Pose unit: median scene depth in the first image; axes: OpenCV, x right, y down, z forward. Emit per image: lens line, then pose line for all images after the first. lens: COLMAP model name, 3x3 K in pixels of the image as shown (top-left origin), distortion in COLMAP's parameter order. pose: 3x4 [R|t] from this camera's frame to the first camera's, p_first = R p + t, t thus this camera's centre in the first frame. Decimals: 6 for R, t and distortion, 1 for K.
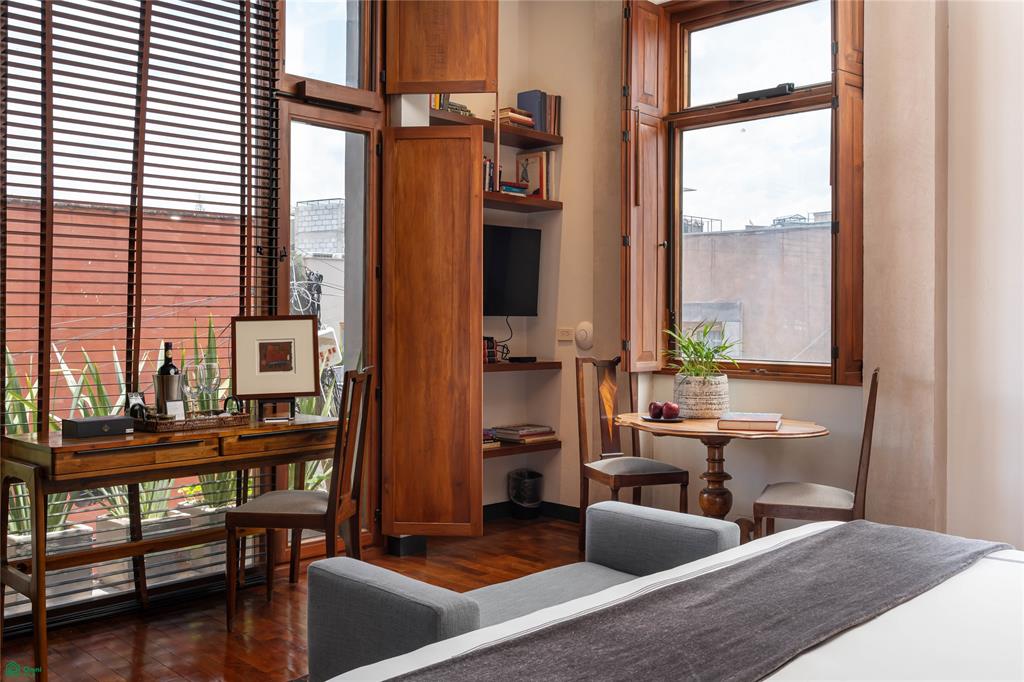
lens RADIAL K [[979.2, 0, 519.2], [0, 979.2, 315.7], [0, 0, 1]] dist [0.012166, 0.002901]
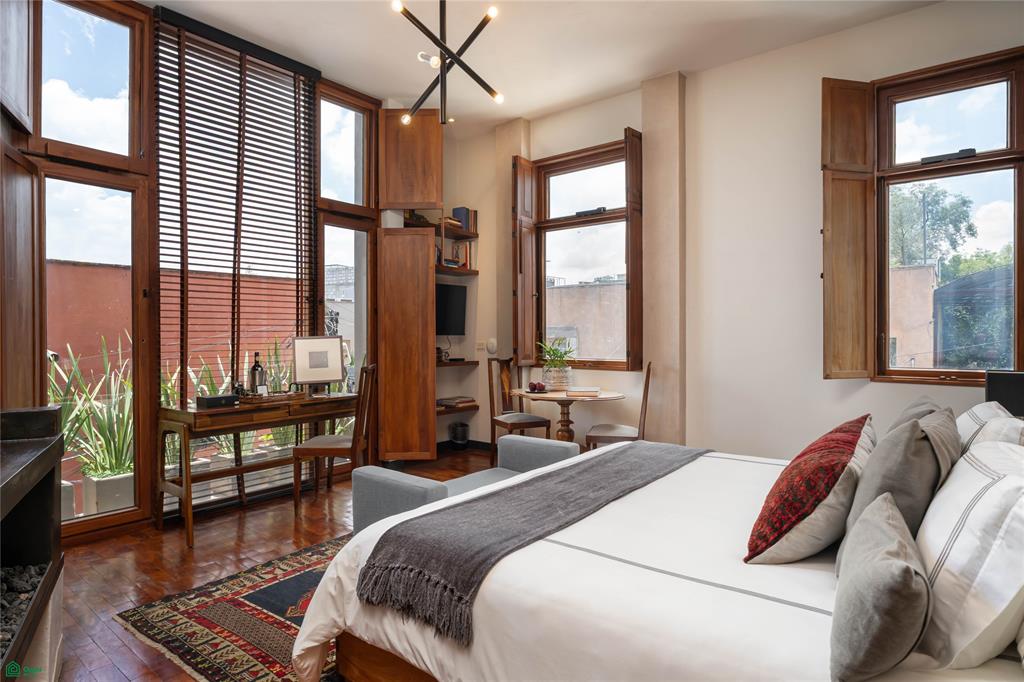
lens RADIAL K [[584.9, 0, 512.0], [0, 584.9, 341.0], [0, 0, 1]] dist [-0.002259, -0.000311]
pose [[0.993555, -0.008961, 0.112994, -0.020869], [0.007725, 0.999905, 0.011374, -0.000674], [-0.113086, -0.010428, 0.993531, -0.072813]]
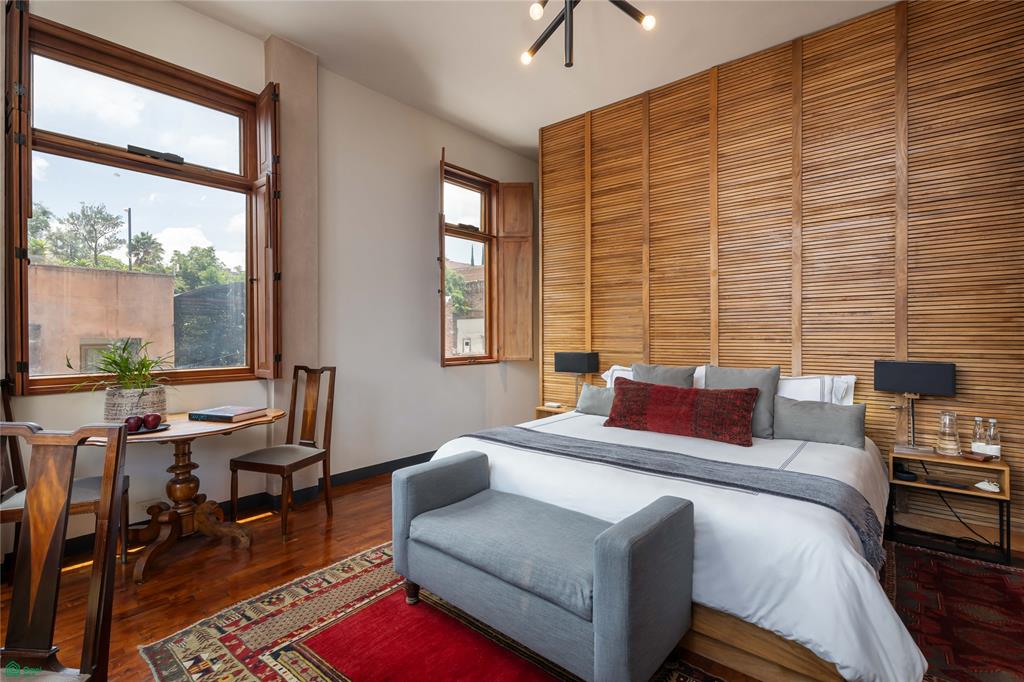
lens RADIAL K [[472.8, 0, 512.0], [0, 472.8, 341.0], [0, 0, 1]] dist [-0.000496, -0.000237]
pose [[-0.073253, -0.018007, 0.997151, -0.402526], [0.004152, 0.999823, 0.018361, -0.001711], [-0.997305, 0.005485, -0.073165, 0.640564]]
